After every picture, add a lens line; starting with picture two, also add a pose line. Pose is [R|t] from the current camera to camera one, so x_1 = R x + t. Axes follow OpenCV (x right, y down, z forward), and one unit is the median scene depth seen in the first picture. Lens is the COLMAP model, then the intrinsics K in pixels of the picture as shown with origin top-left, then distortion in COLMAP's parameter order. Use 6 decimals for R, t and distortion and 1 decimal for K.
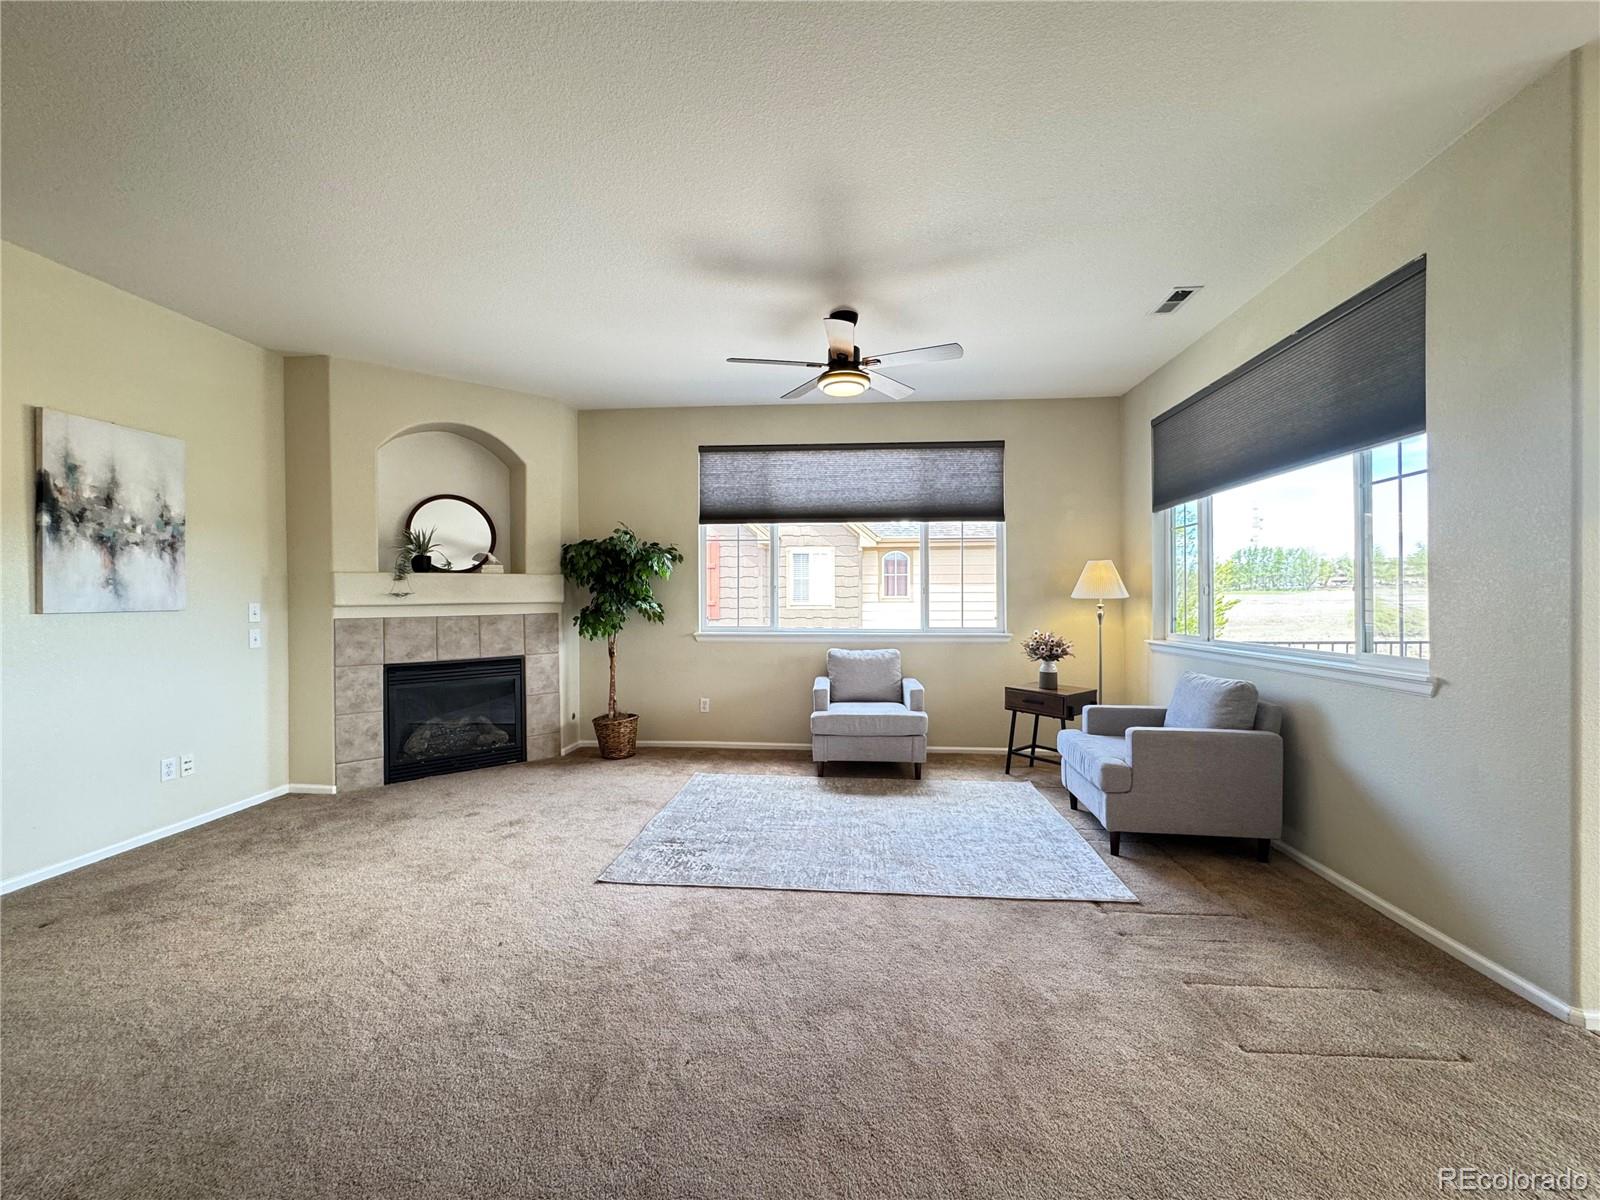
lens RADIAL K [[639.2, 0, 803.3], [0, 639.2, 601.6], [0, 0, 1]] dist [0.002086, -0.000315]
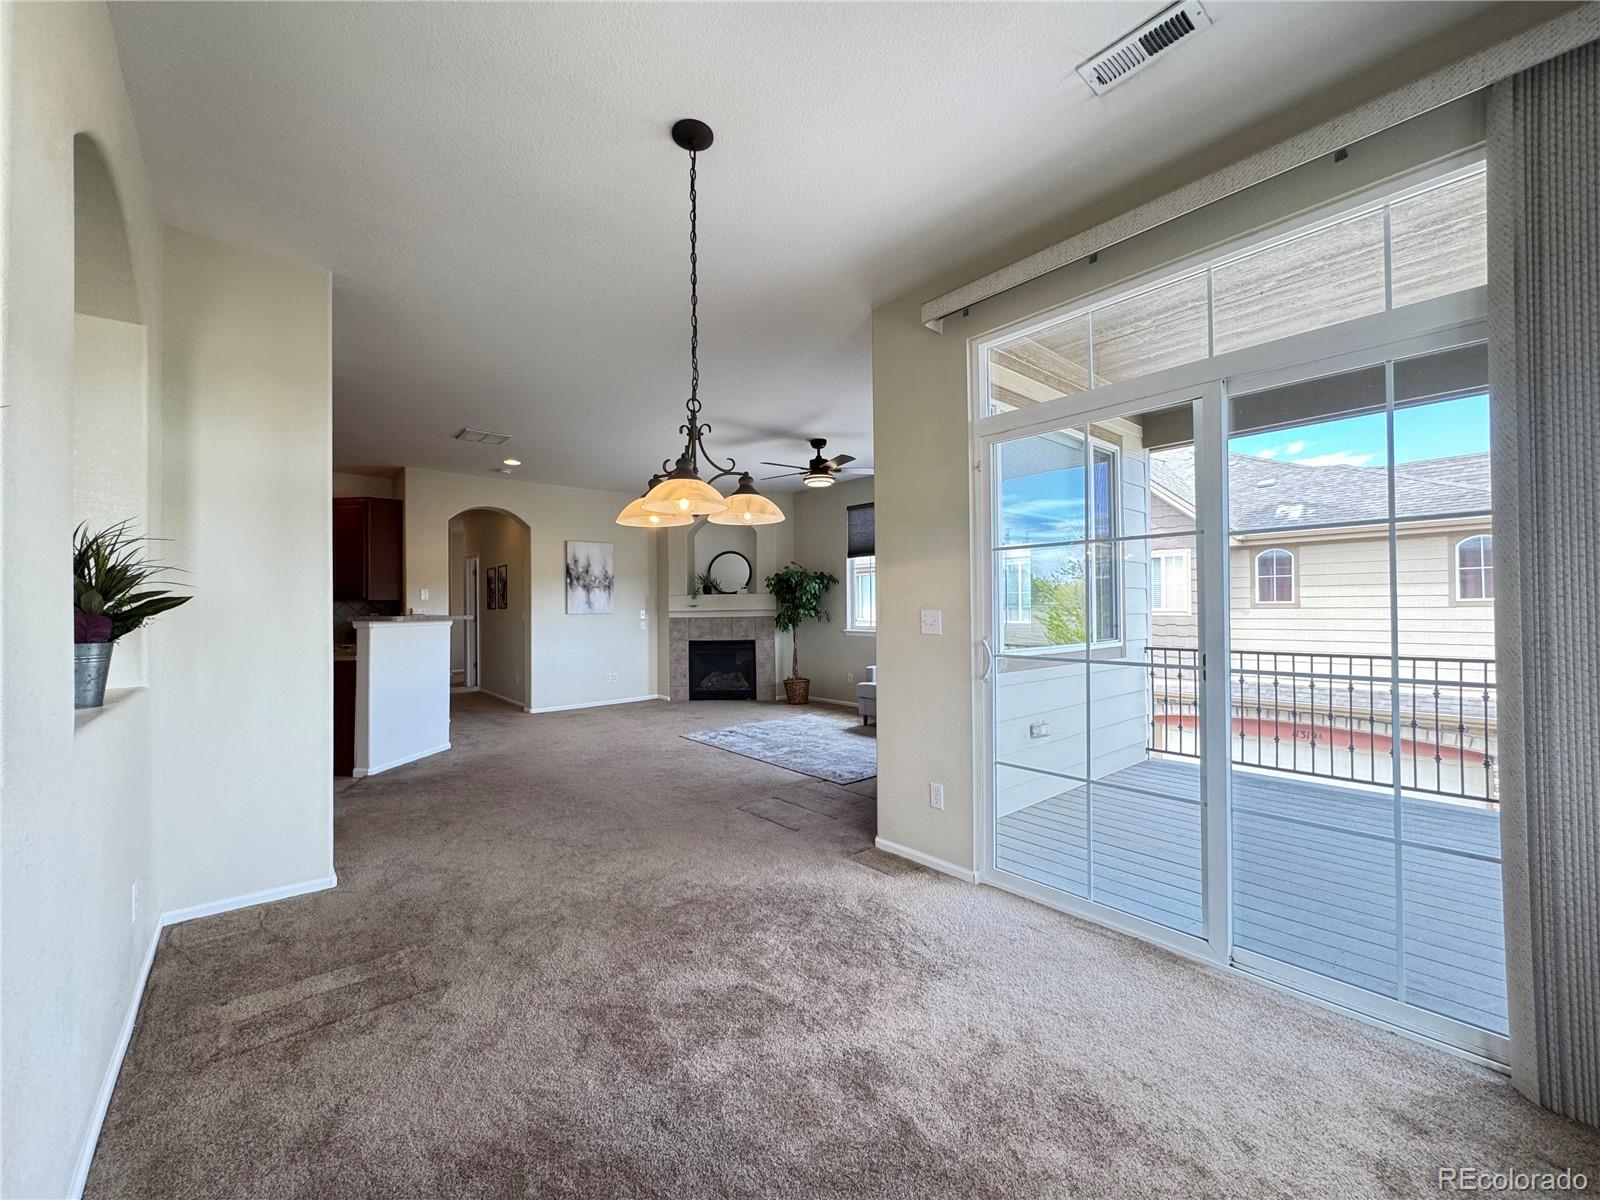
lens RADIAL K [[639.2, 0, 794.0], [0, 639.2, 604.3], [0, 0, 1]] dist [0.002086, -0.000315]
pose [[0.707710, -0.005869, -0.706479, 1.043246], [0.002680, 0.999981, -0.005623, -0.004313], [0.706498, 0.002086, 0.707712, -0.197913]]
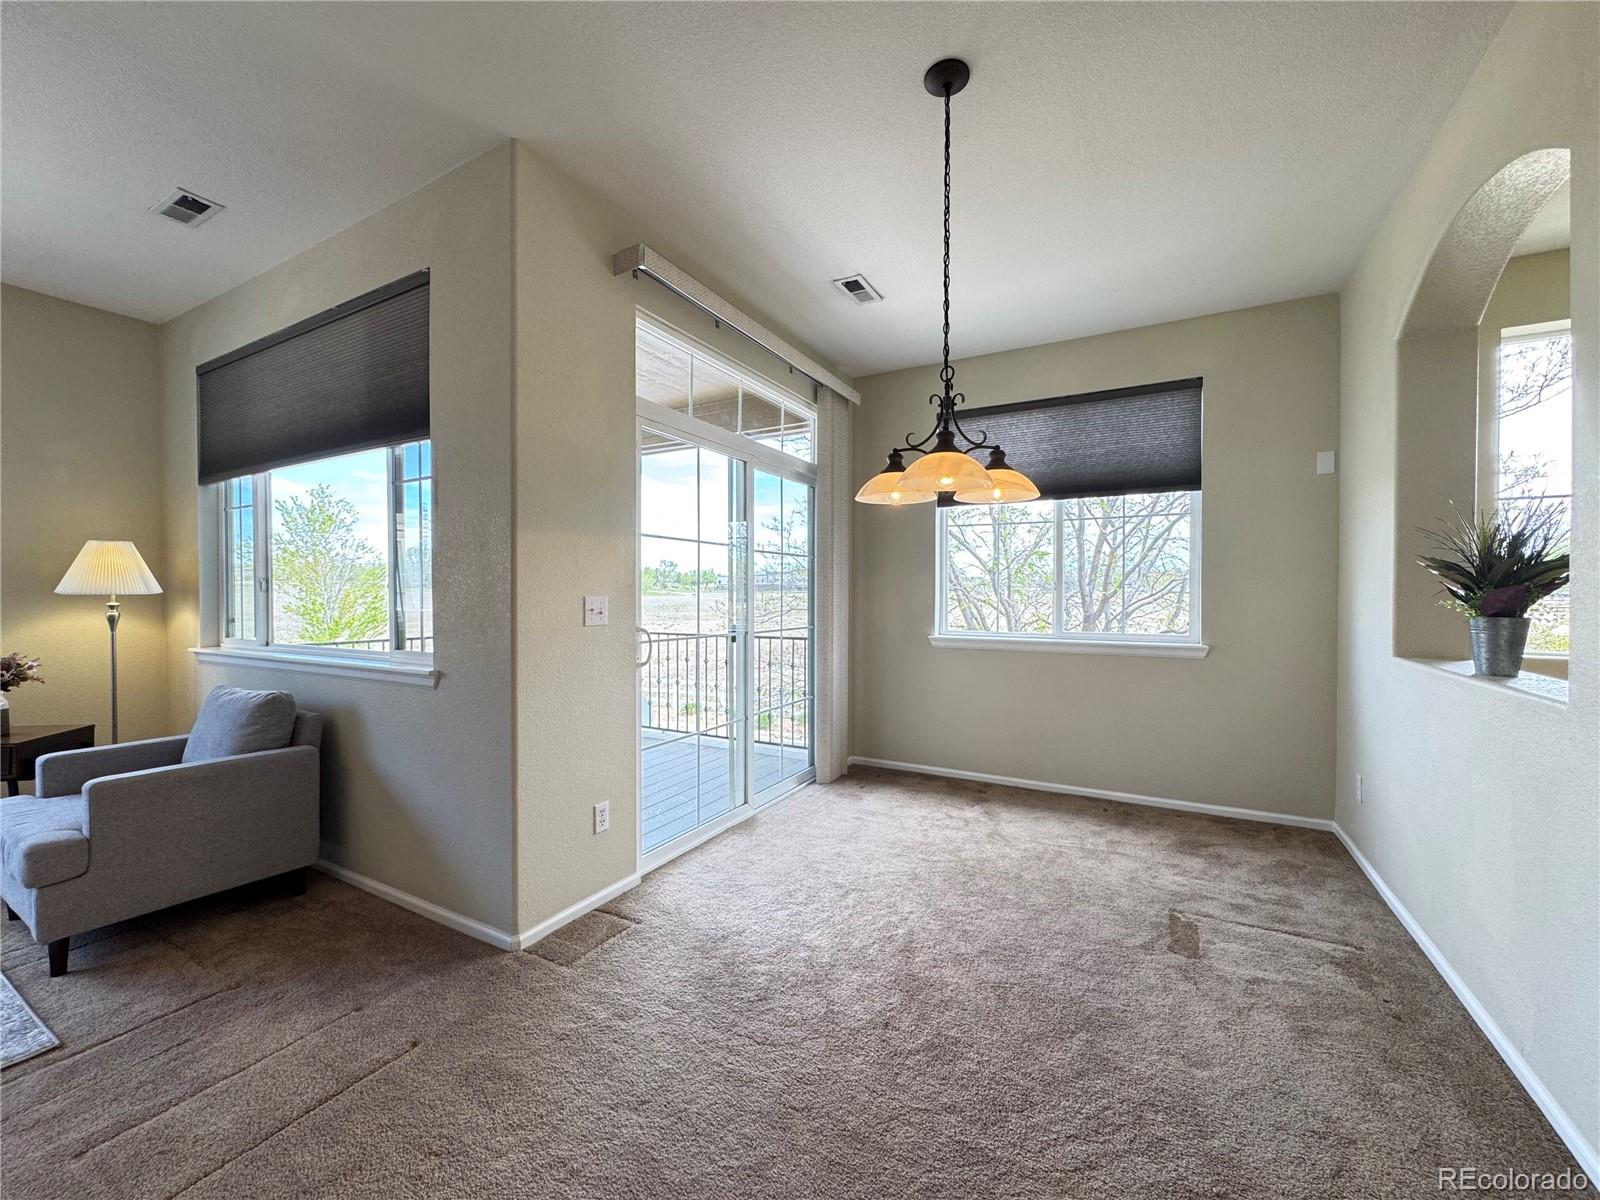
lens RADIAL K [[639.2, 0, 796.3], [0, 639.2, 602.0], [0, 0, 1]] dist [0.002086, -0.000315]
pose [[0.419088, -0.006436, 0.907923, 0.153728], [0.000831, 0.999977, 0.006705, -0.000832], [-0.907945, -0.002055, 0.419084, 0.007543]]
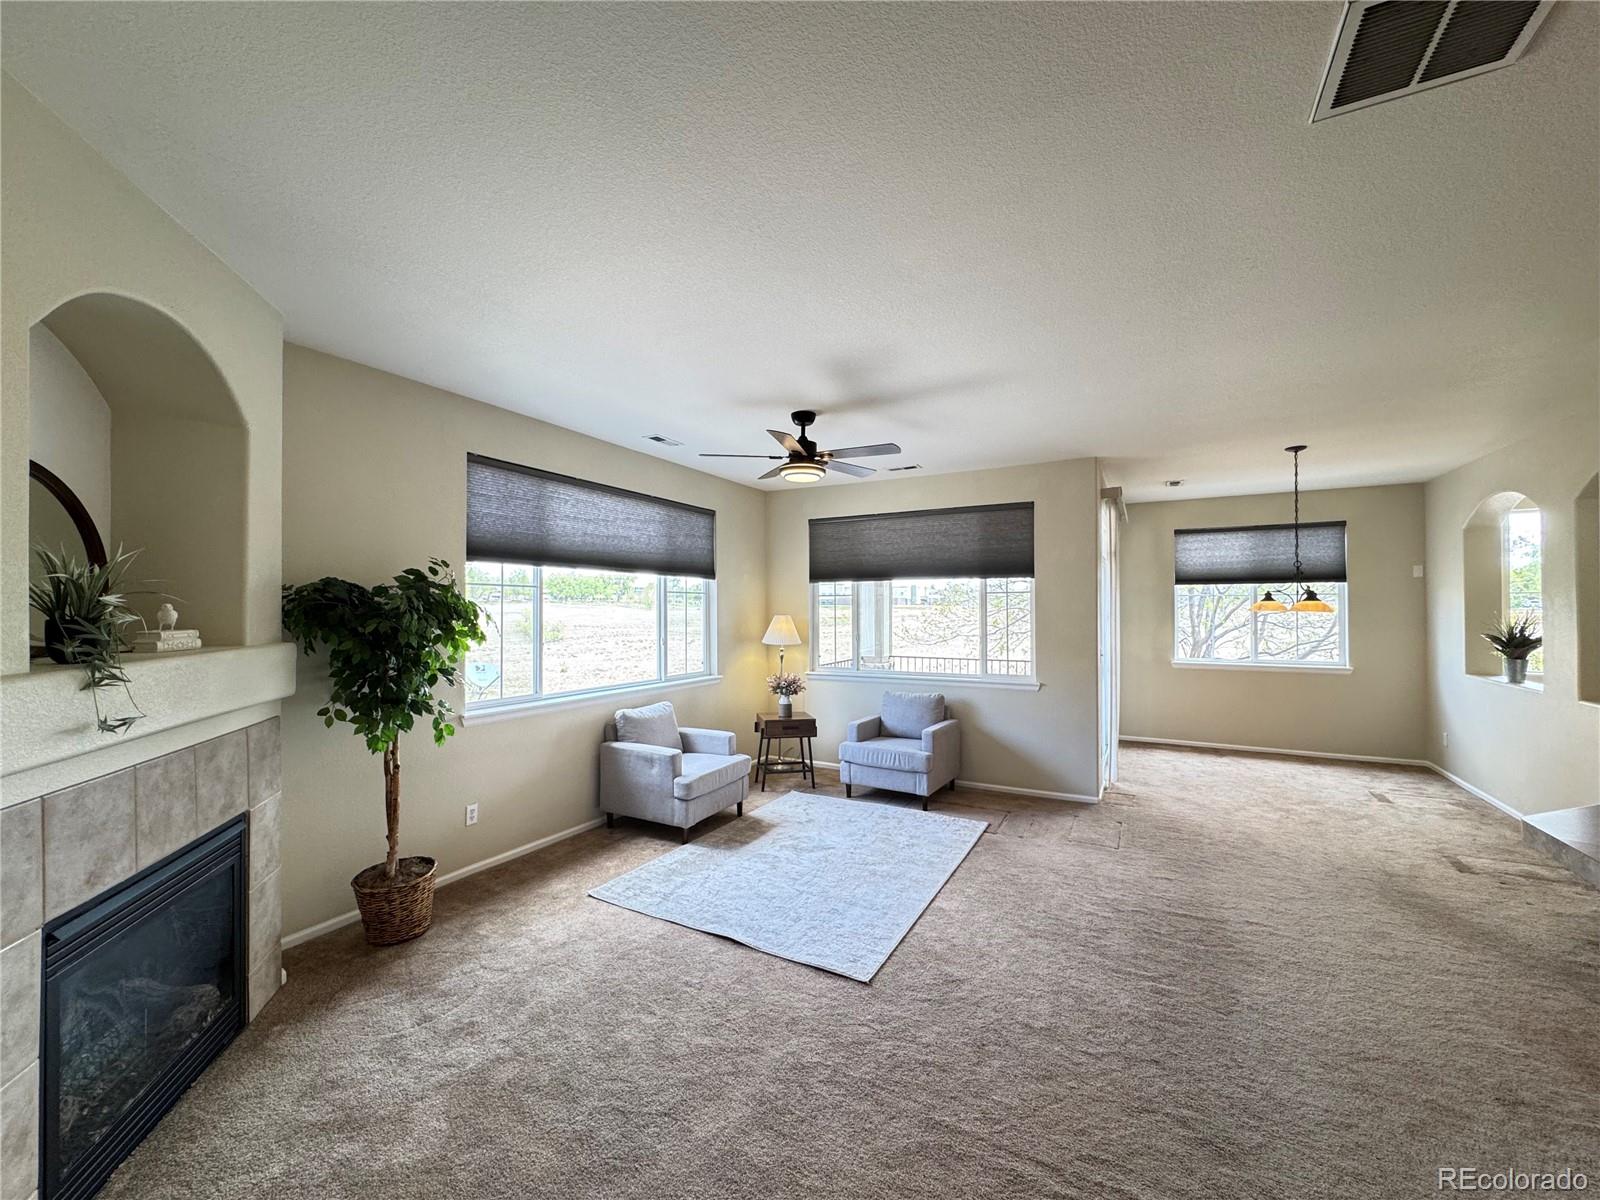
lens RADIAL K [[639.2, 0, 804.0], [0, 639.2, 607.3], [0, 0, 1]] dist [0.002086, -0.000315]
pose [[0.405638, 0.005353, 0.914018, -0.849756], [0.005109, 0.999954, -0.008124, -0.080956], [-0.914019, 0.007965, 0.405592, 0.471978]]
